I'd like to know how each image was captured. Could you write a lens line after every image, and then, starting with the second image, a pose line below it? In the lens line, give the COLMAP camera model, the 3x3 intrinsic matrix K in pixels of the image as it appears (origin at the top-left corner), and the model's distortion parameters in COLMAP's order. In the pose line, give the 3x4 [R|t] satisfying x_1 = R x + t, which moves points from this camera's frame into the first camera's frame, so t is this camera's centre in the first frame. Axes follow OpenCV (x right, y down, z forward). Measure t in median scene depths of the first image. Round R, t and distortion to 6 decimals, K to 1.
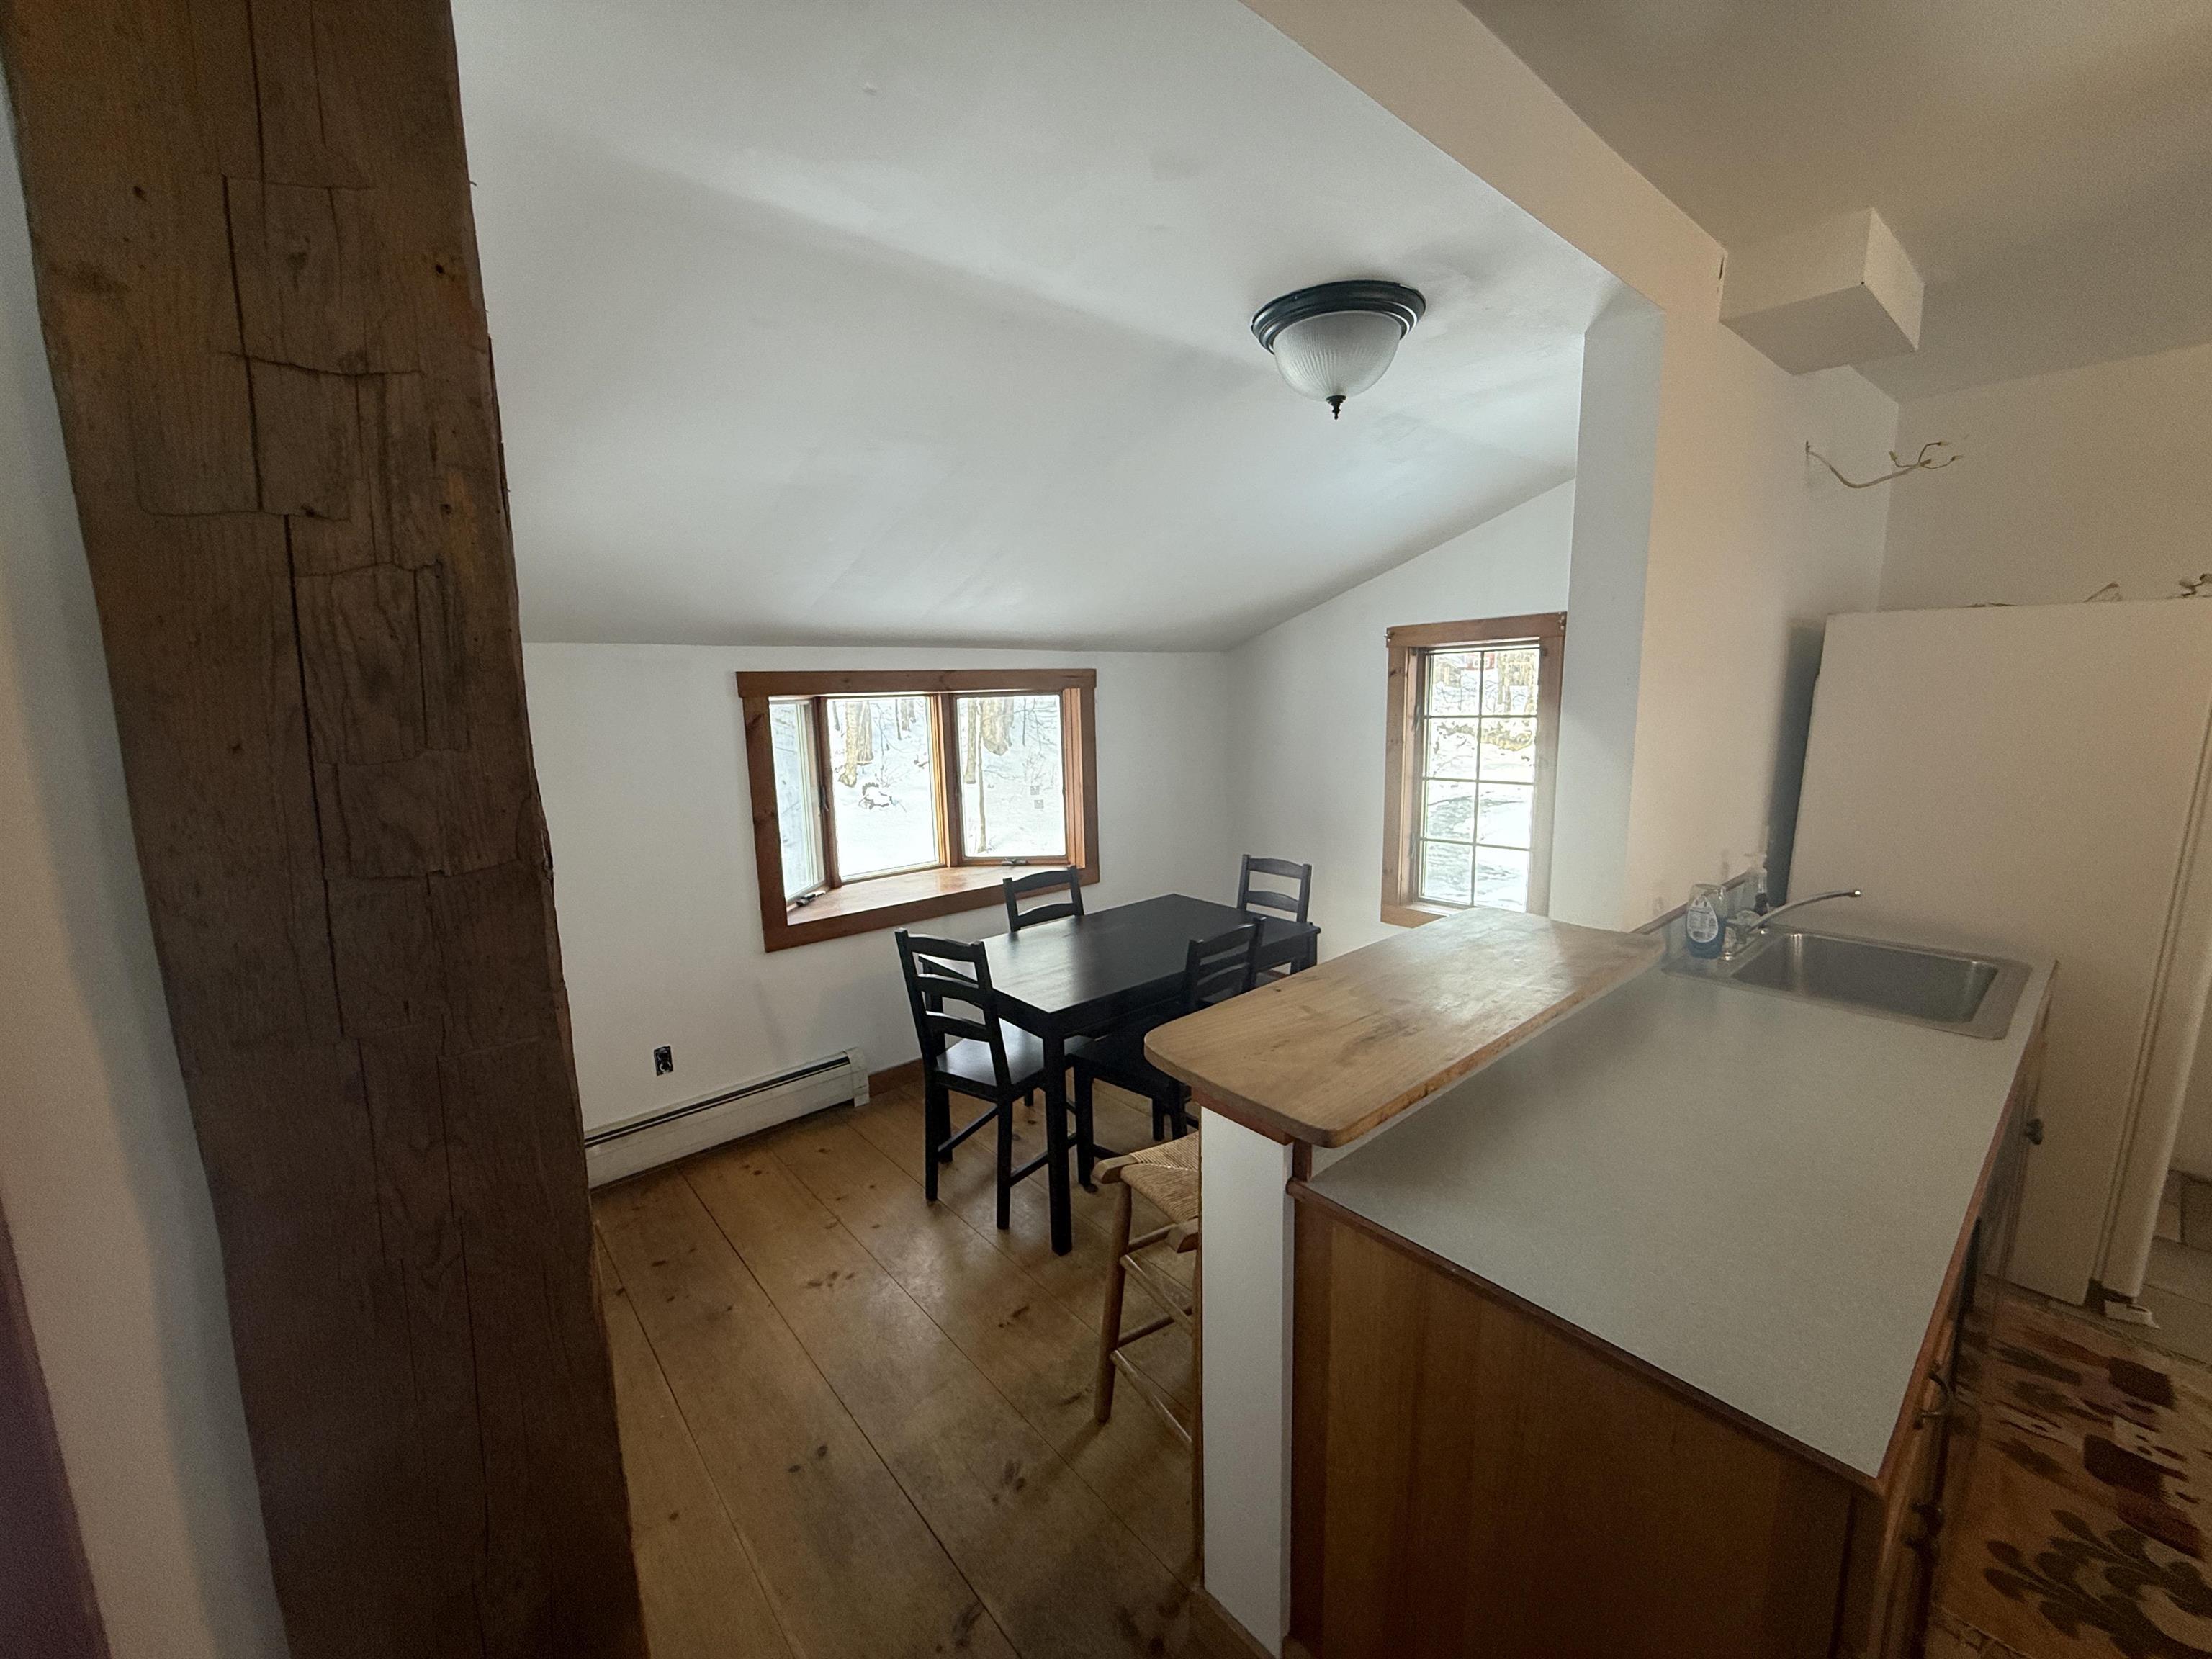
lens RADIAL K [[877.5, 0, 1098.8], [0, 877.5, 826.7], [0, 0, 1]] dist [-0.005285, 0.000807]
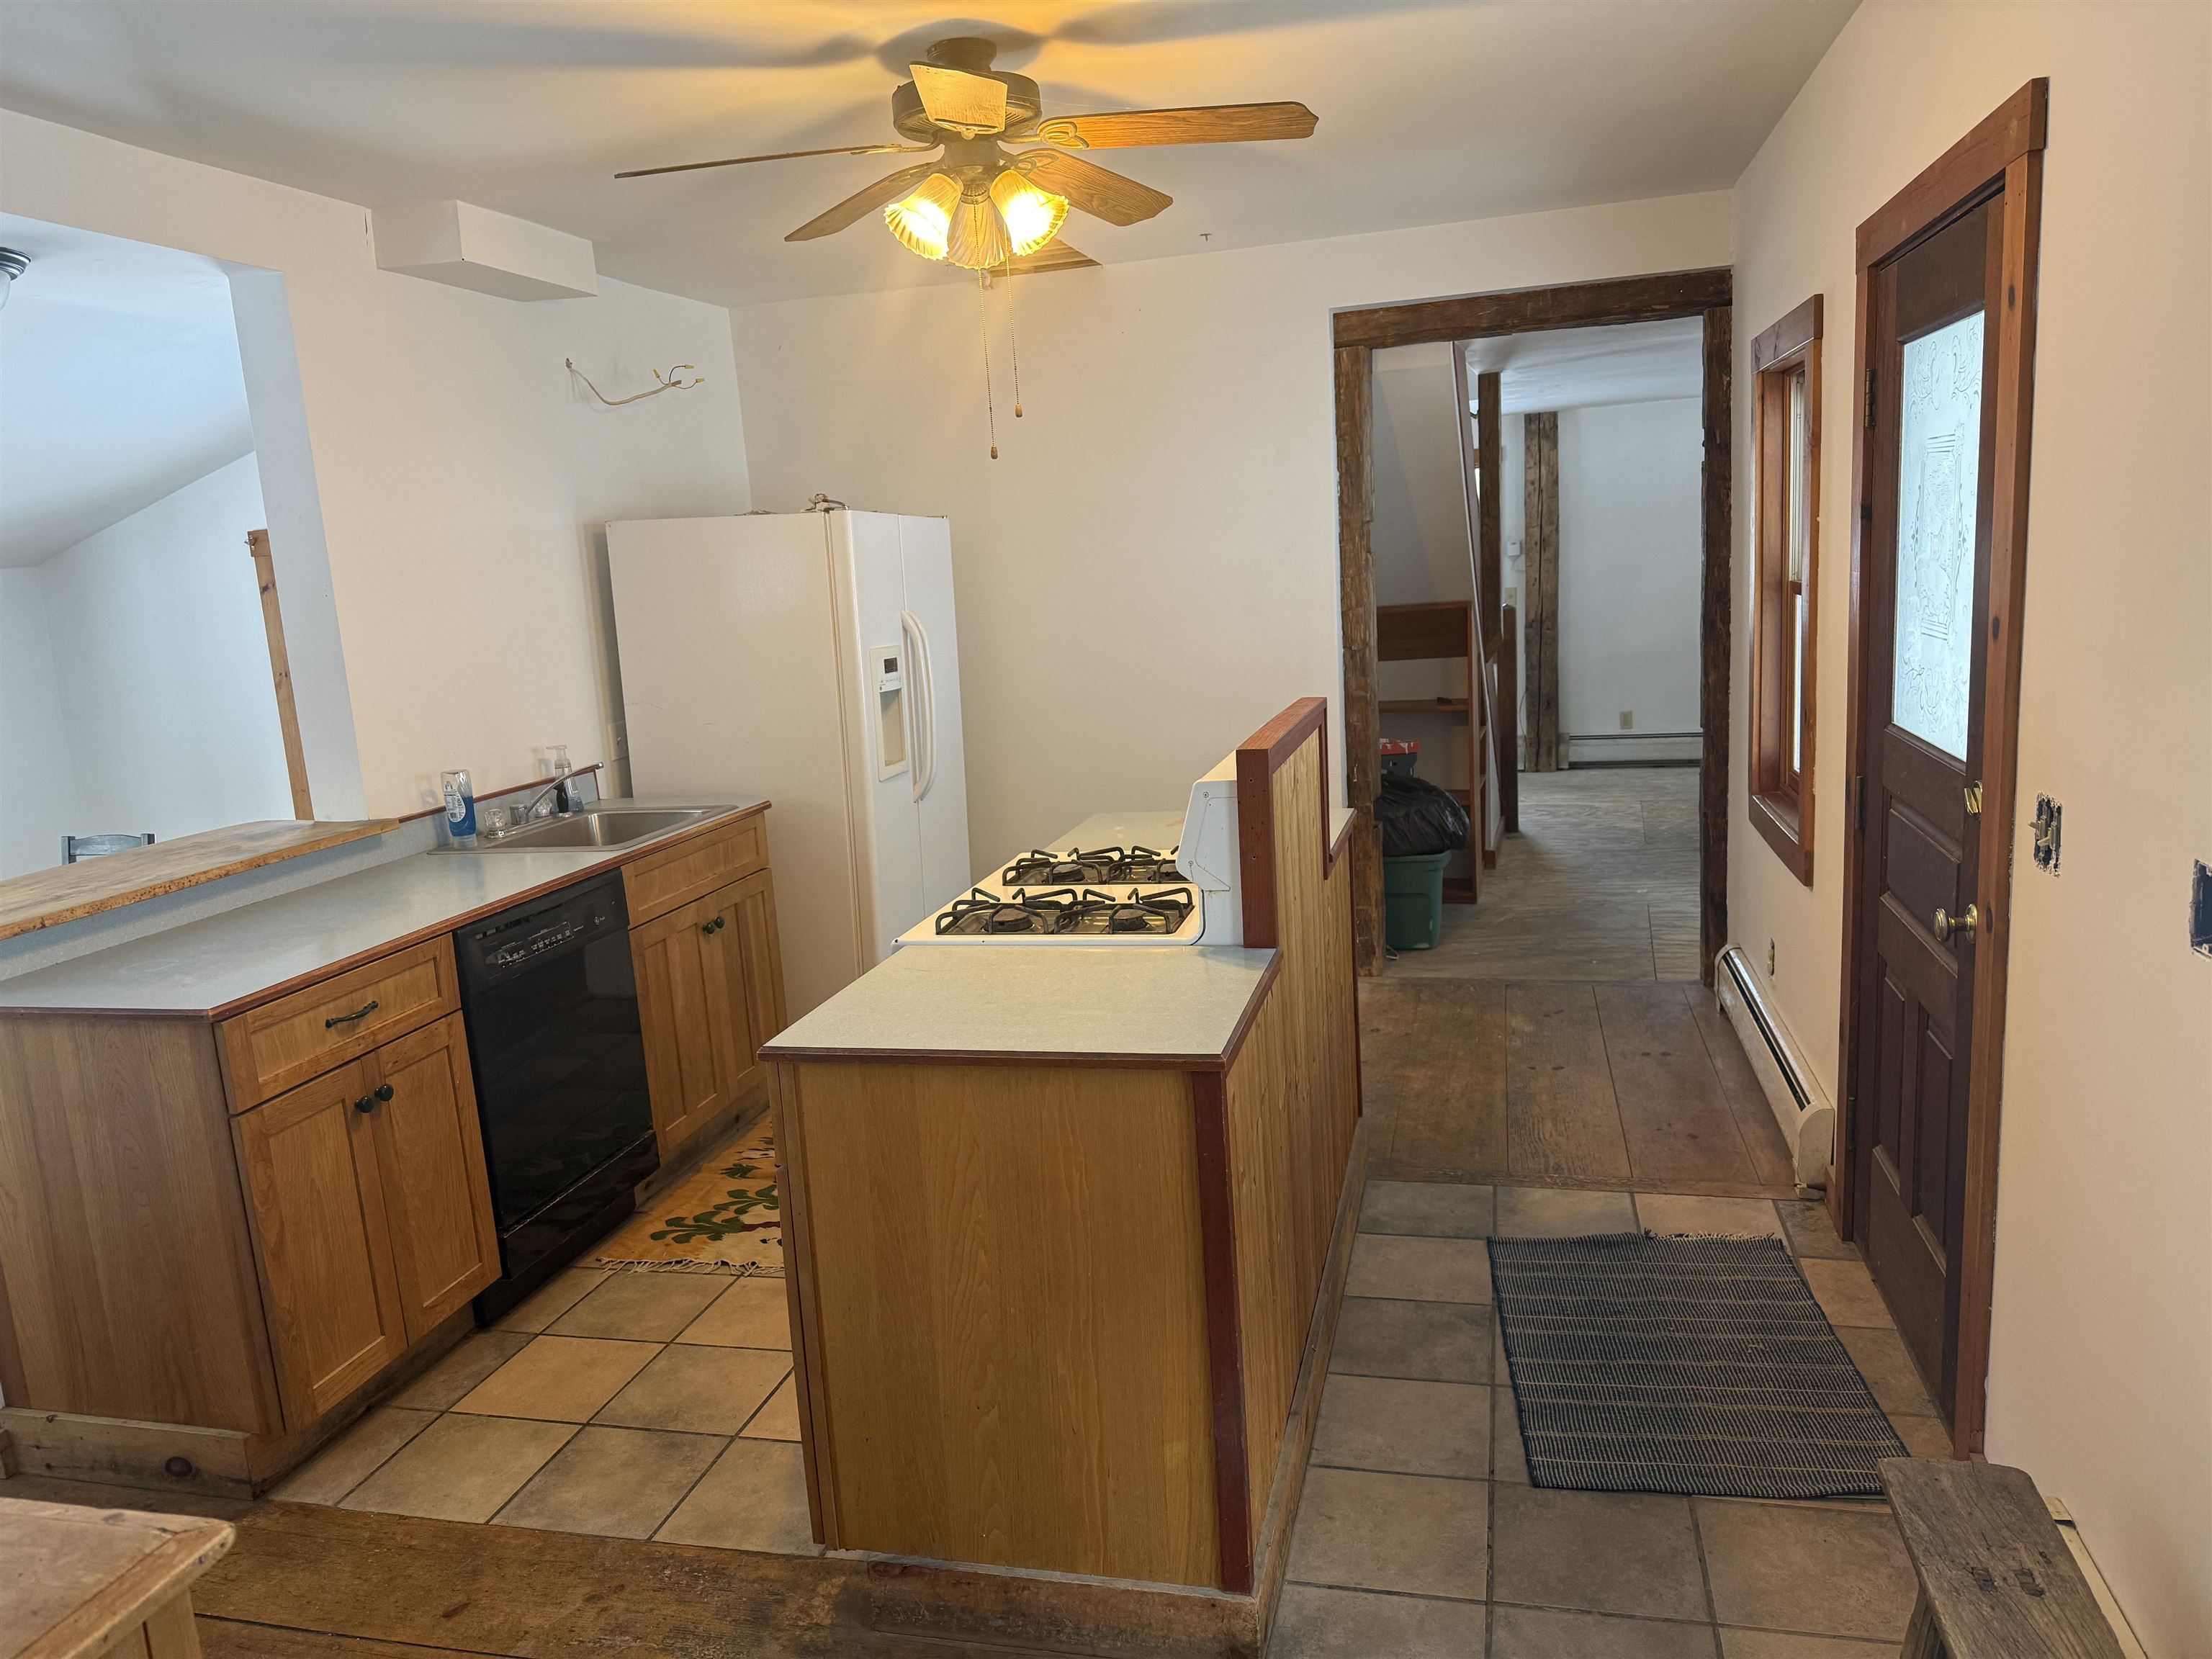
lens RADIAL K [[1556.5, 0, 1118.3], [0, 1556.5, 827.0], [0, 0, 1]] dist [0.031712, -0.016487]
pose [[0.799880, -0.131148, 0.585656, 0.117140], [0.139732, 0.989711, 0.030785, 0.117320], [-0.583667, 0.057211, 0.809975, -0.668660]]
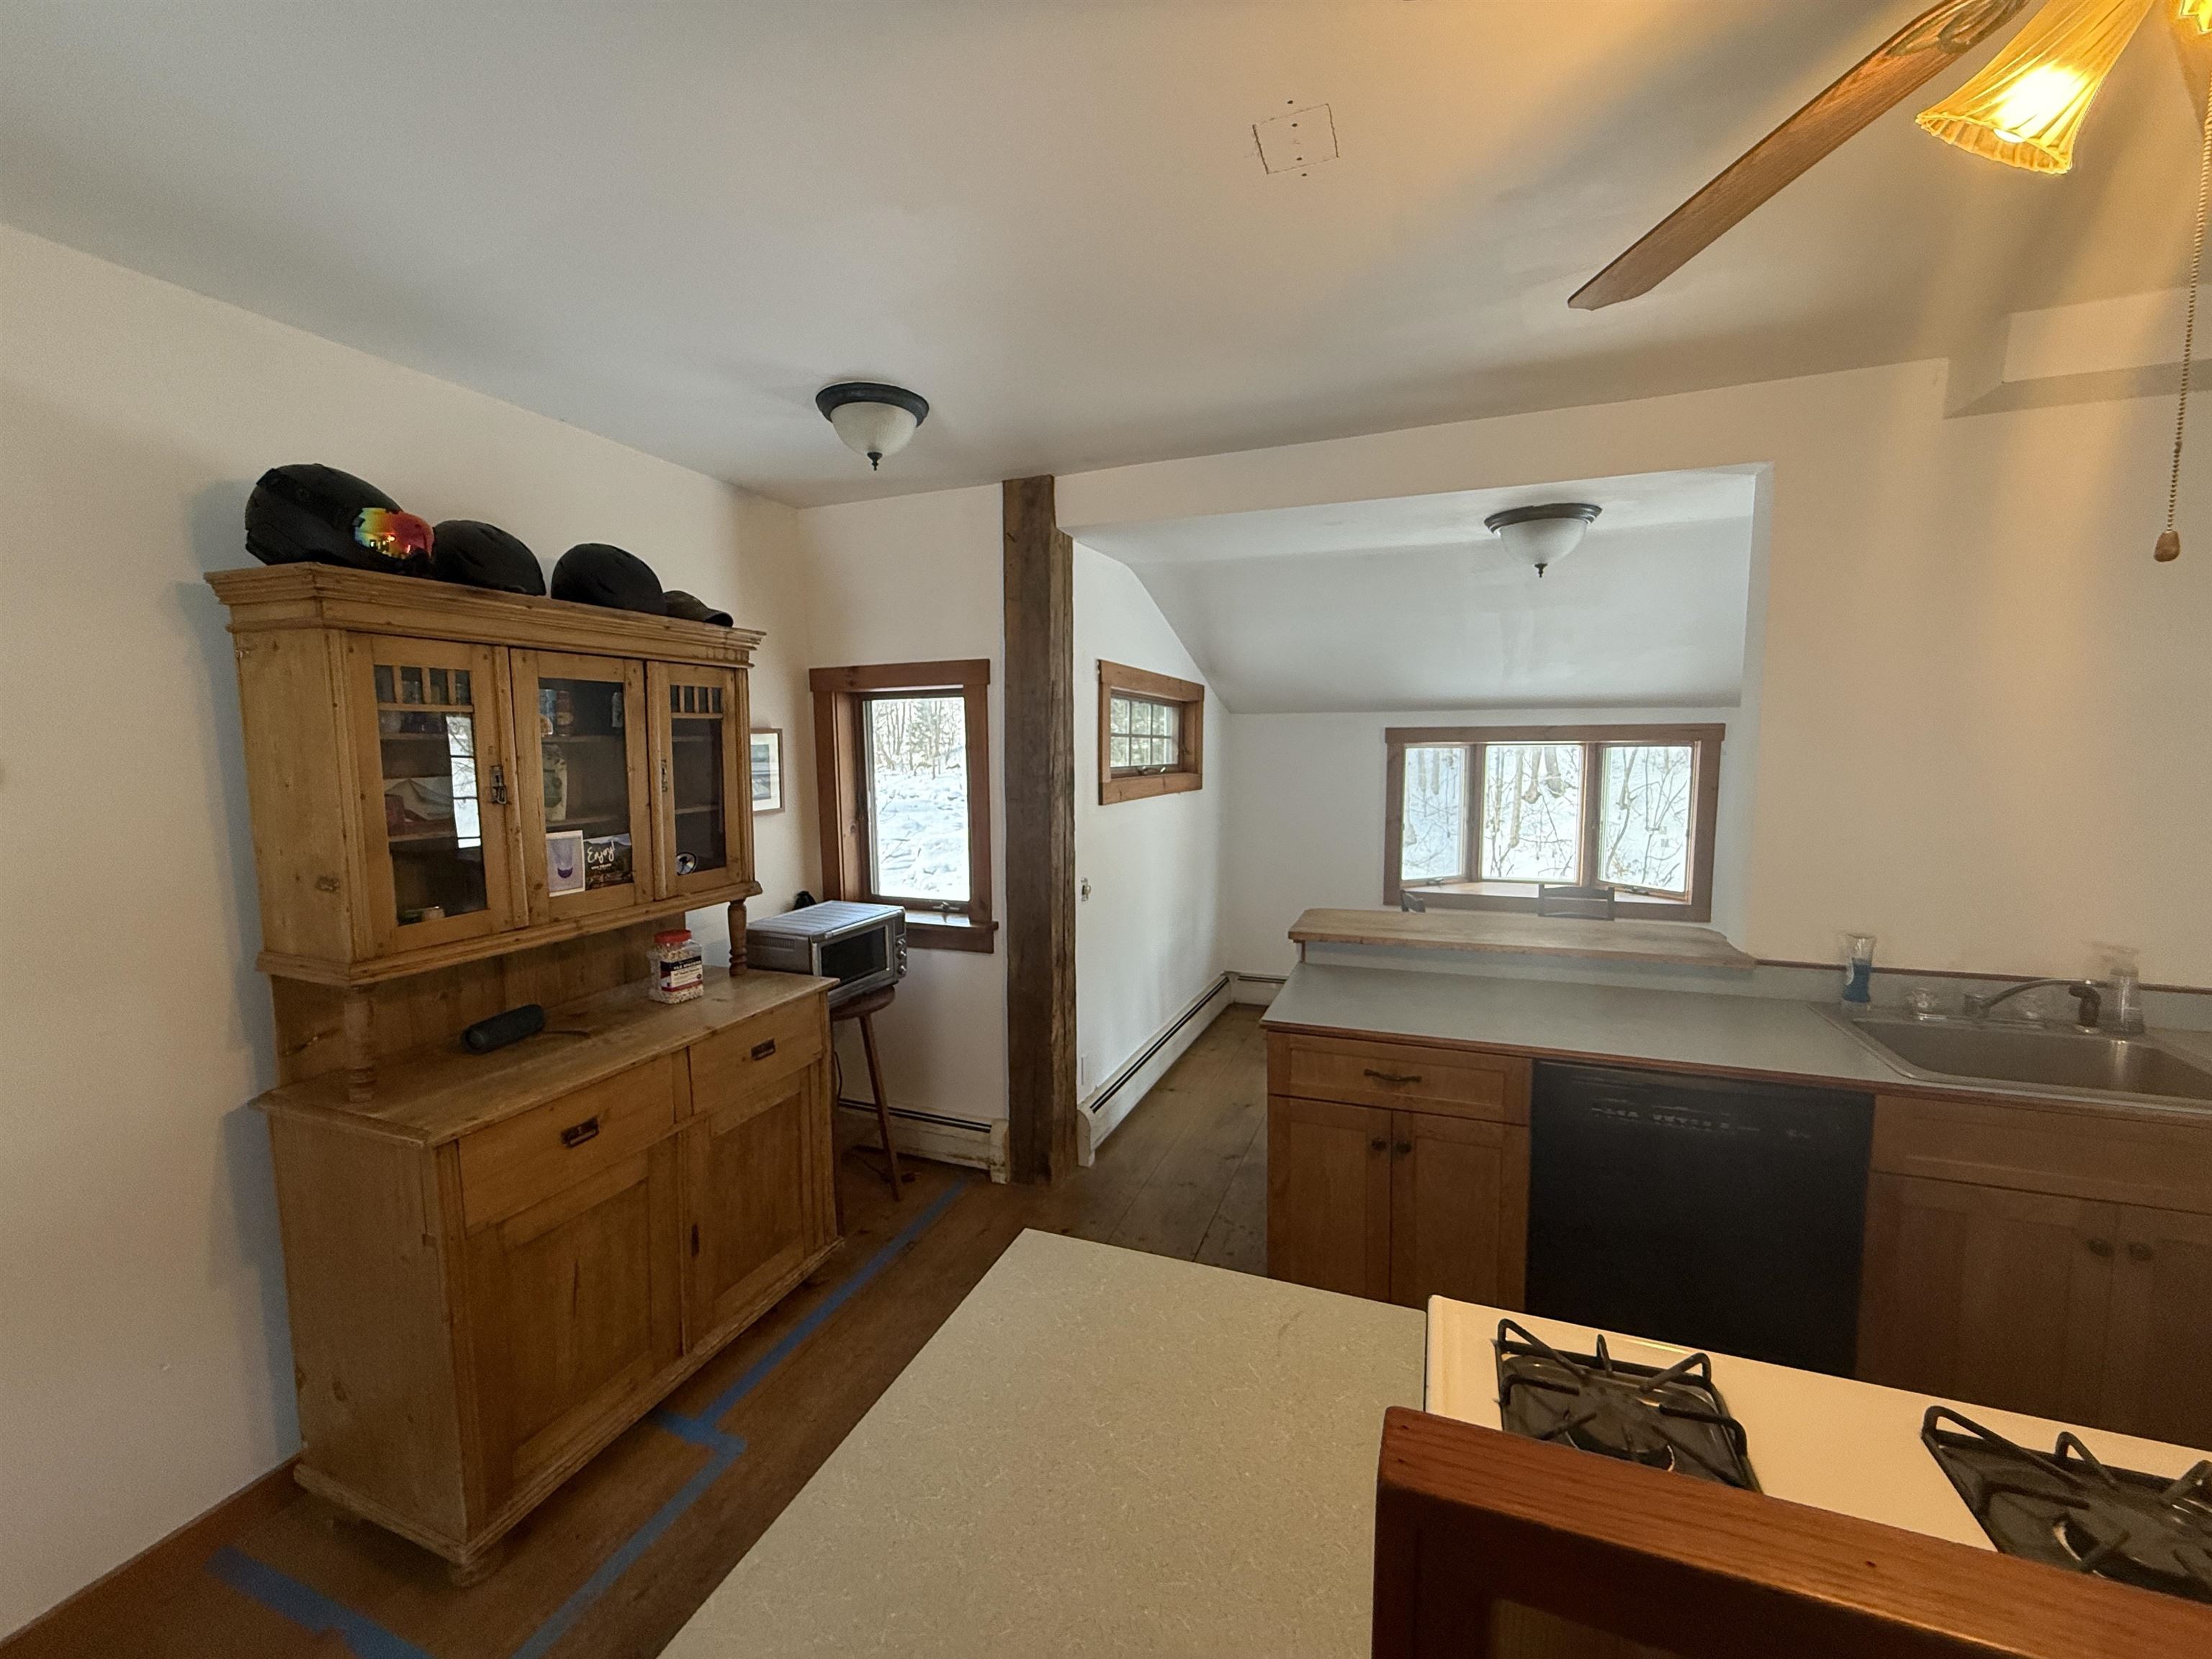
lens RADIAL K [[877.5, 0, 1102.4], [0, 877.5, 829.6], [0, 0, 1]] dist [-0.005285, 0.000807]
pose [[0.489352, 0.104845, -0.865761, 0.695535], [-0.139864, 0.989332, 0.040755, 0.015965], [0.860798, 0.101145, 0.498796, -0.224708]]
